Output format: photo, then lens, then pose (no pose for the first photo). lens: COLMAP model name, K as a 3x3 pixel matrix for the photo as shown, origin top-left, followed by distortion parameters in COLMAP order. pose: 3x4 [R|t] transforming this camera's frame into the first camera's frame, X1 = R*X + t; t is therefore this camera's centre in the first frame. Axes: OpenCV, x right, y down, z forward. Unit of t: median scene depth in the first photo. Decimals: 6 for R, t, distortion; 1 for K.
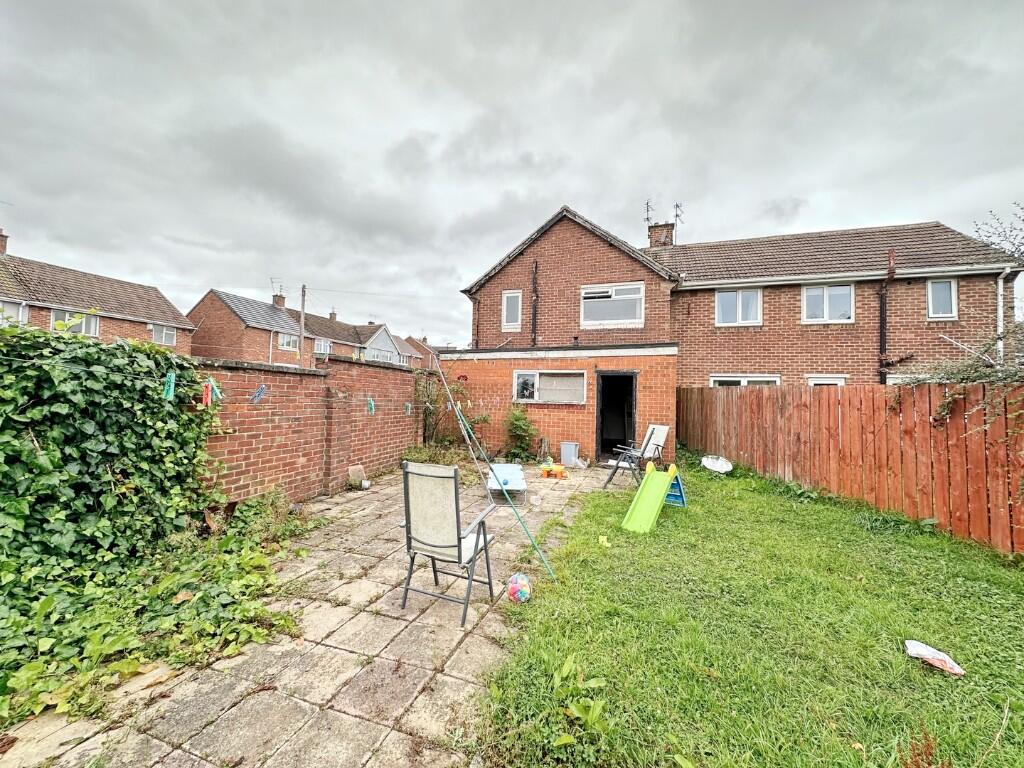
lens RADIAL K [[421.4, 0, 512.0], [0, 421.4, 384.0], [0, 0, 1]] dist [-0.000474, 0.000339]
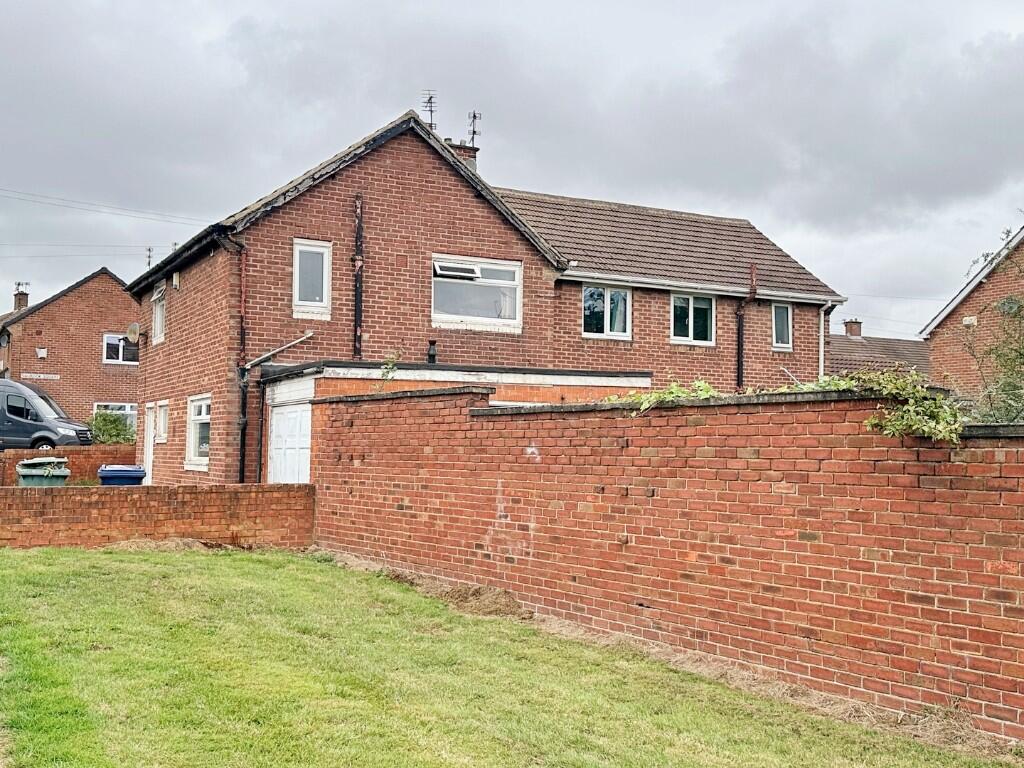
lens RADIAL K [[1161.8, 0, 512.0], [0, 1161.8, 384.0], [0, 0, 1]] dist [0.151735, -0.003032]
pose [[0.673784, 0.027697, 0.738409, -1.030165], [-0.021902, 0.999607, -0.017509, -0.024403], [-0.738604, -0.004376, 0.674126, -0.204209]]
